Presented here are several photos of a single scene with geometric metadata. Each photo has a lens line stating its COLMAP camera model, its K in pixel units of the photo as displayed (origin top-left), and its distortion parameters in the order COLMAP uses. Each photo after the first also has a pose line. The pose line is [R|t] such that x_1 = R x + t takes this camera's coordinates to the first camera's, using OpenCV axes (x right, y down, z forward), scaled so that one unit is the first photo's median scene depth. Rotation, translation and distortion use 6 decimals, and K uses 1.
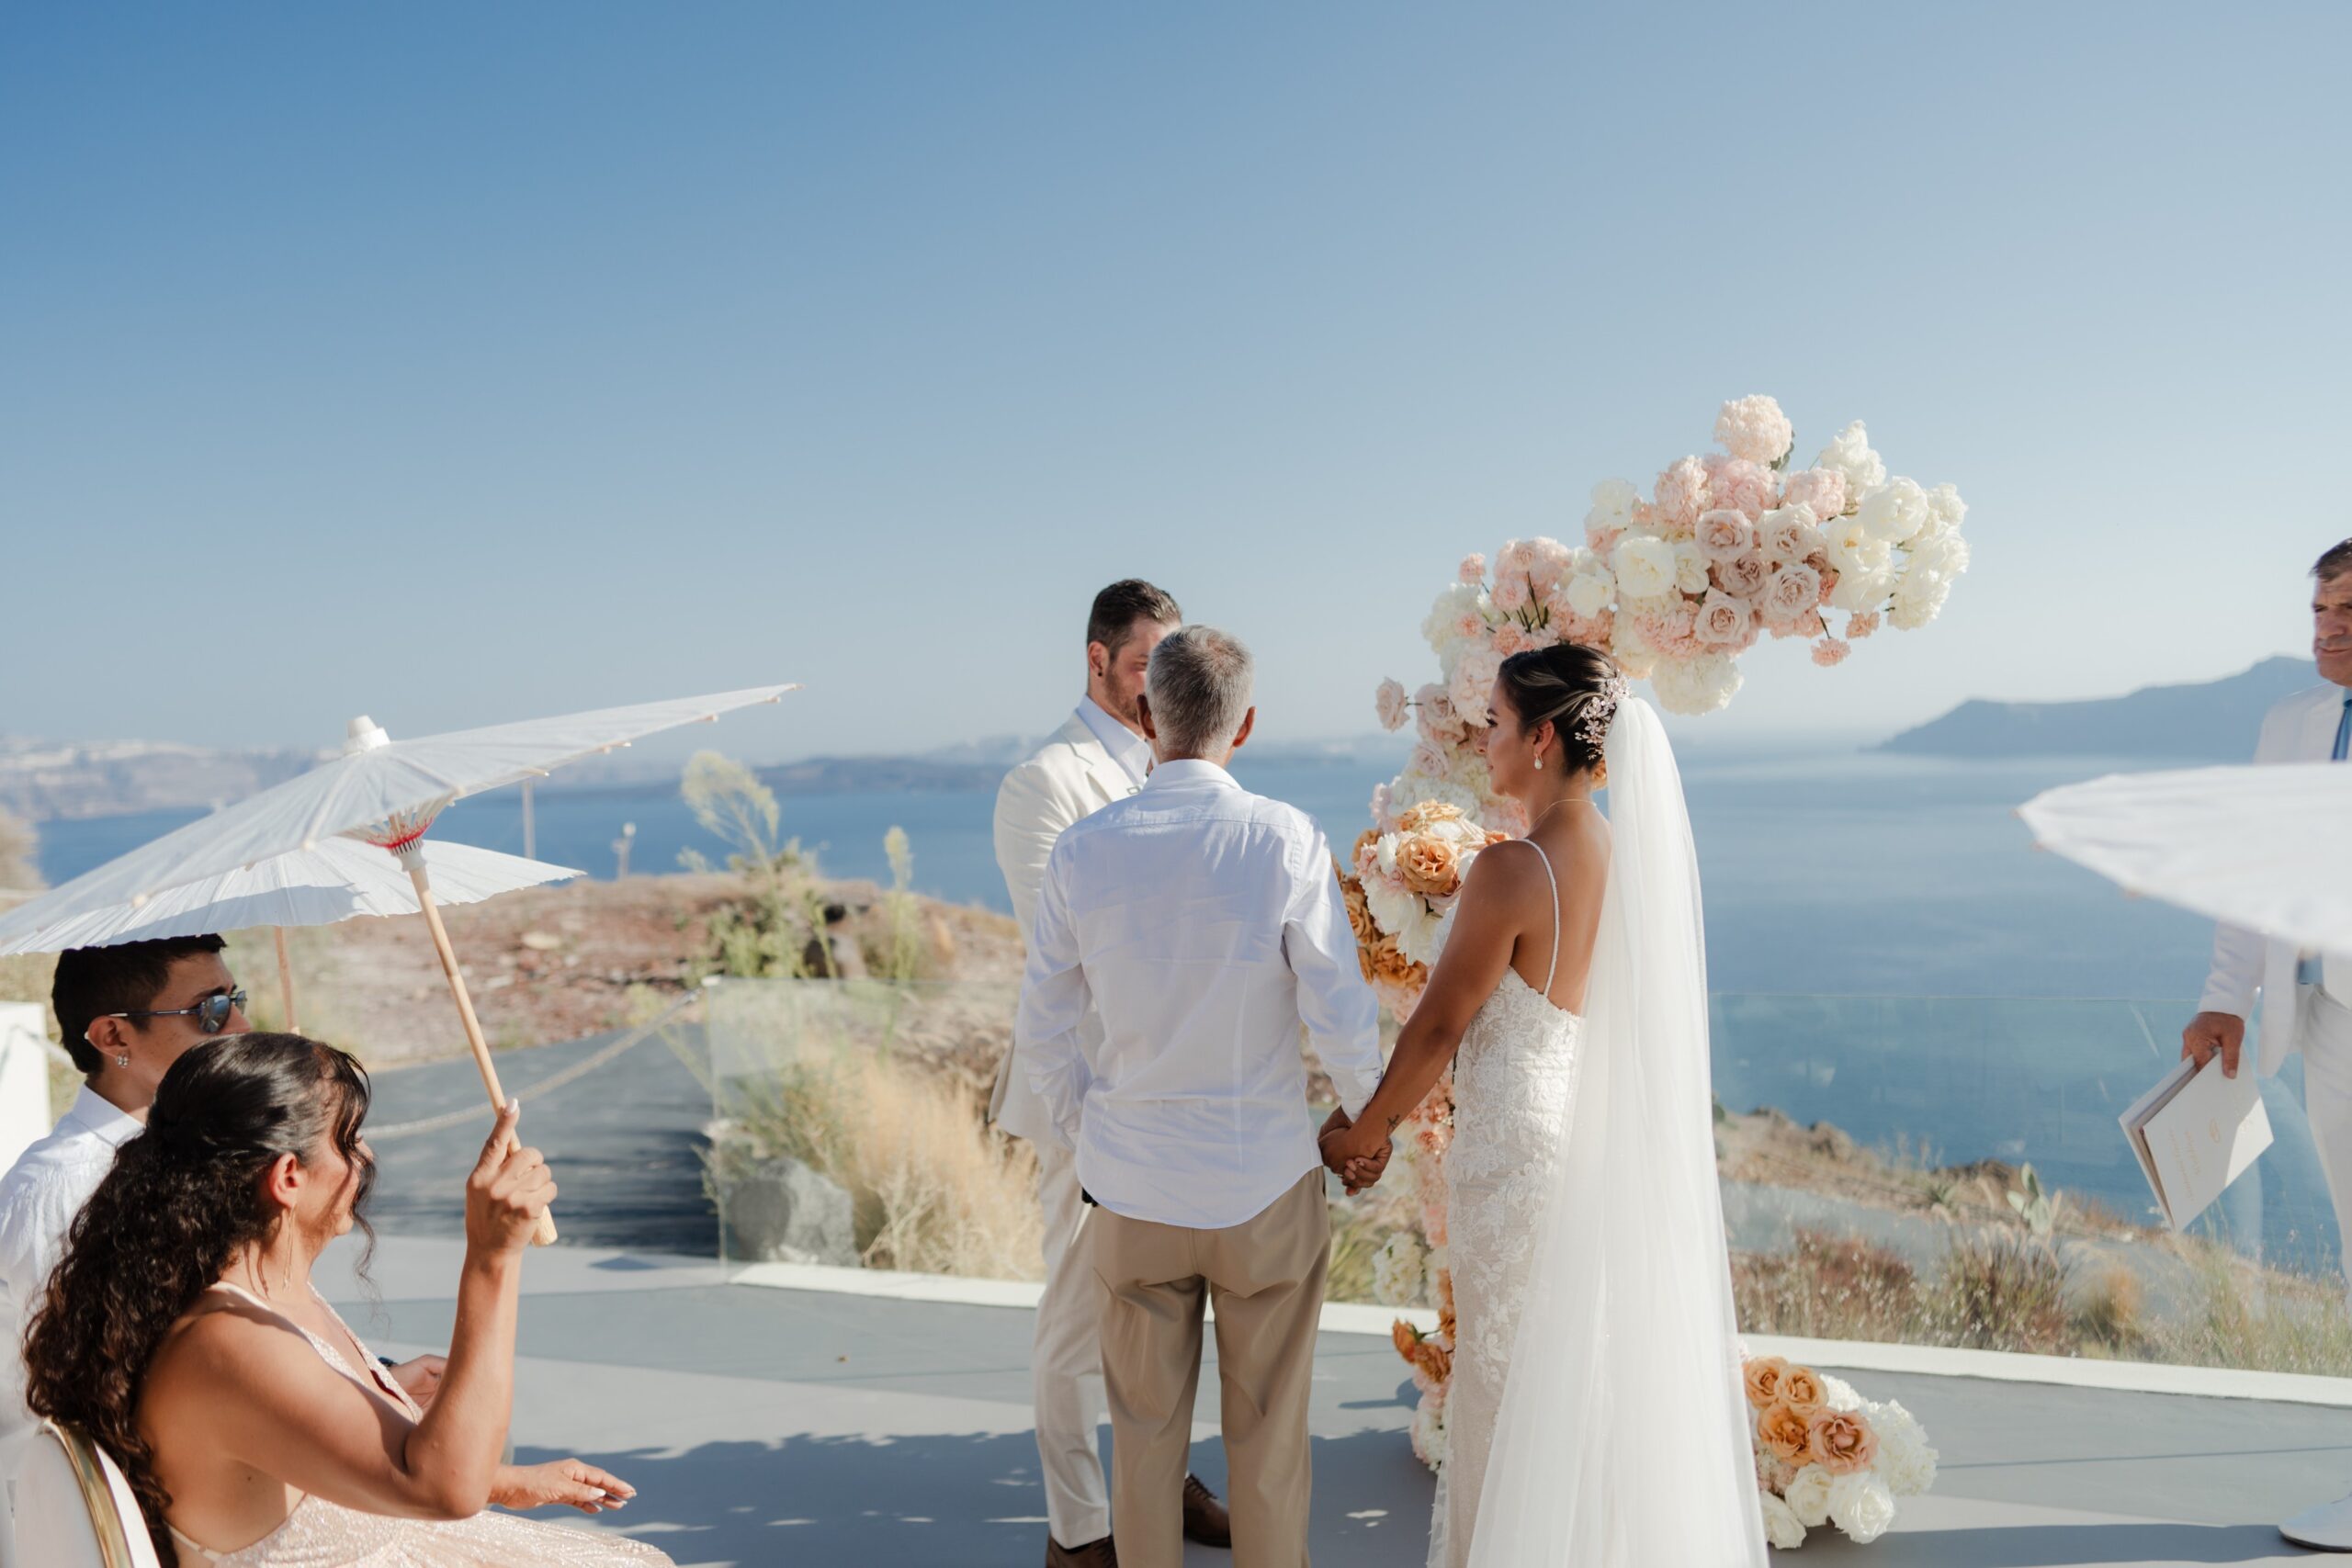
lens RADIAL K [[1740.4, 0, 1176.7], [0, 1740.4, 769.4], [0, 0, 1]] dist [0.013696, 0.001240]
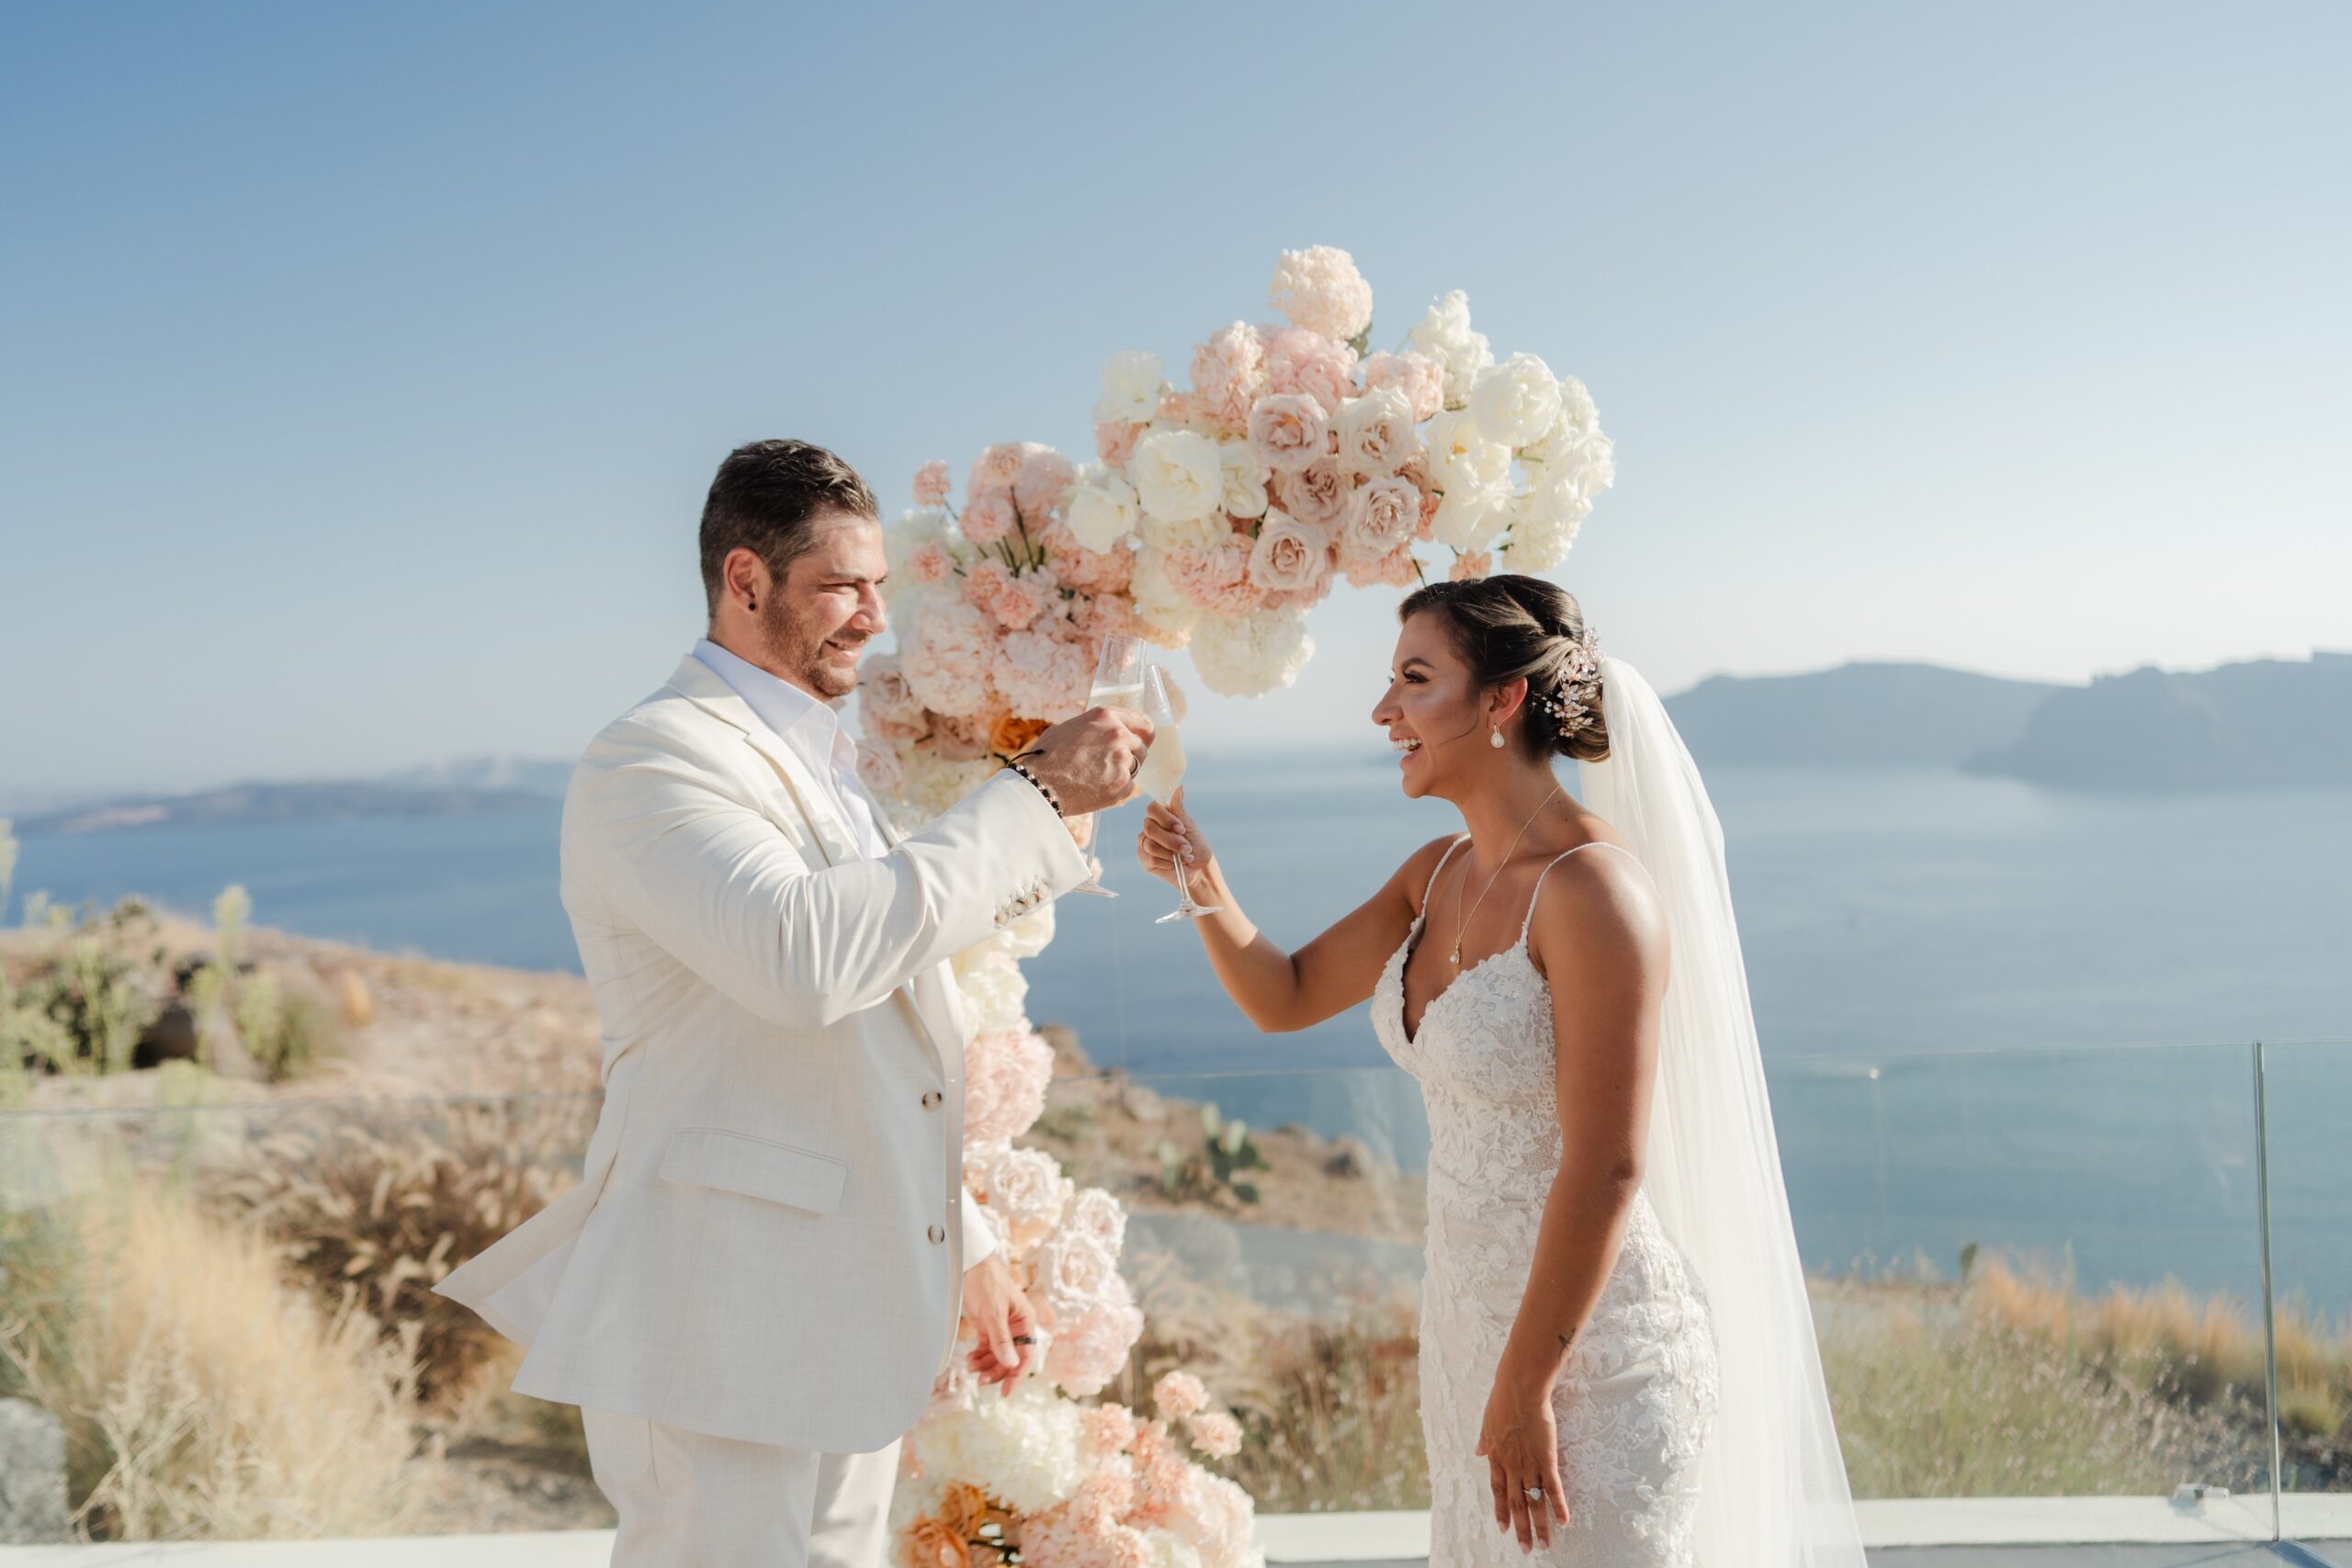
lens RADIAL K [[1740.4, 0, 1176.7], [0, 1740.4, 769.4], [0, 0, 1]] dist [0.013696, 0.001240]
pose [[0.965103, -0.014586, 0.261464, 0.086014], [0.016853, 0.999837, -0.006431, 0.002380], [-0.261327, 0.010613, 0.965192, 0.334986]]
